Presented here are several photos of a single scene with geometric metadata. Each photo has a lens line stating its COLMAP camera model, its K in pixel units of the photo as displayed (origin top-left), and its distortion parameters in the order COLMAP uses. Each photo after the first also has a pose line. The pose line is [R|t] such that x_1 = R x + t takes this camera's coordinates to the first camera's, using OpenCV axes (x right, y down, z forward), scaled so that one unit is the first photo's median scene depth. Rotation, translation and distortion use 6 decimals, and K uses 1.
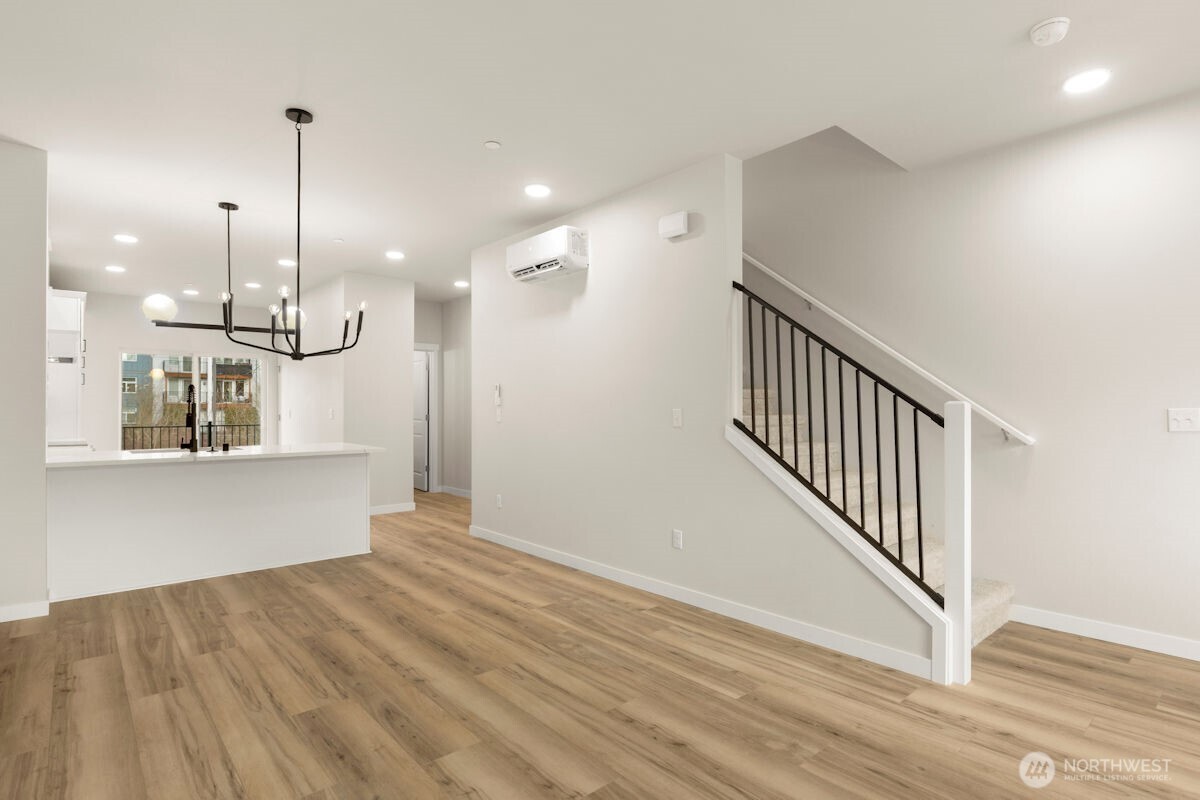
lens RADIAL K [[601.2, 0, 600.0], [0, 601.2, 400.0], [0, 0, 1]] dist [-0.002280, -0.000478]
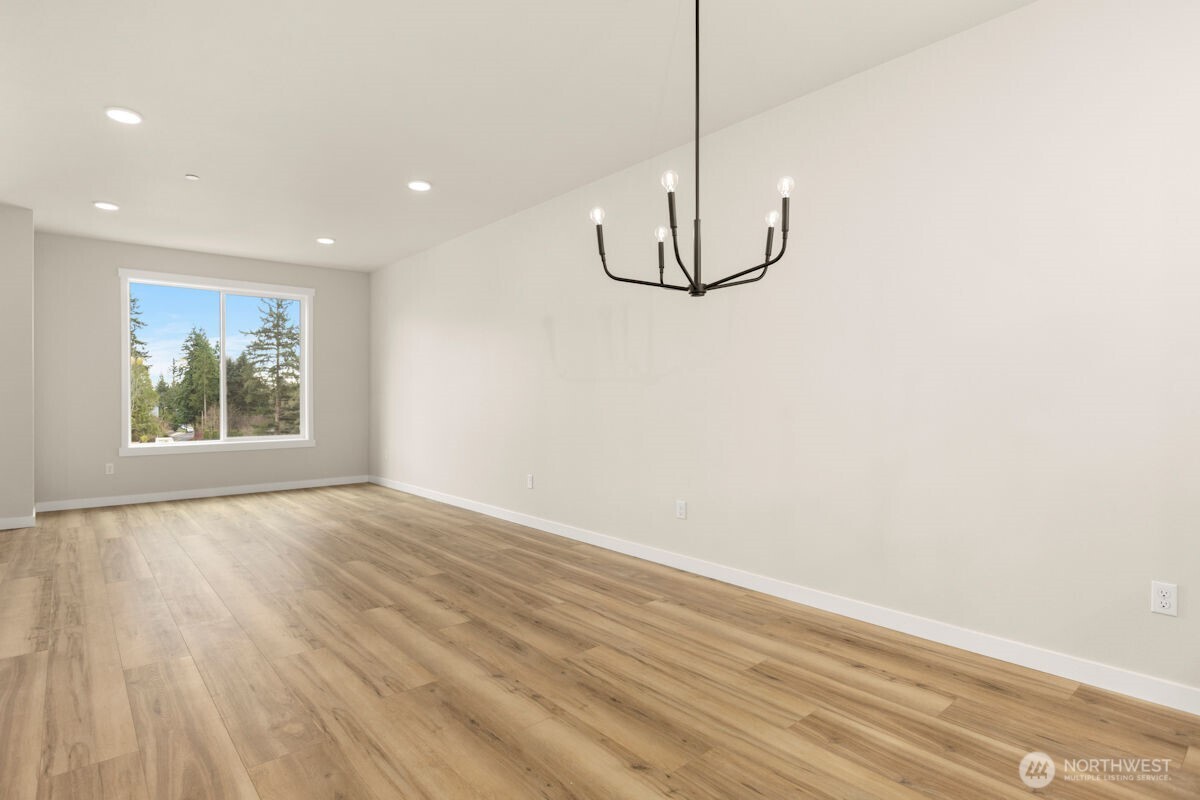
lens RADIAL K [[612.3, 0, 606.7], [0, 612.3, 401.5], [0, 0, 1]] dist [-0.001392, -0.017528]
pose [[-0.999977, -0.001544, -0.006572, -0.469719], [-0.001494, 0.999970, -0.007639, 0.060827], [0.006584, -0.007629, -0.999949, 1.978421]]
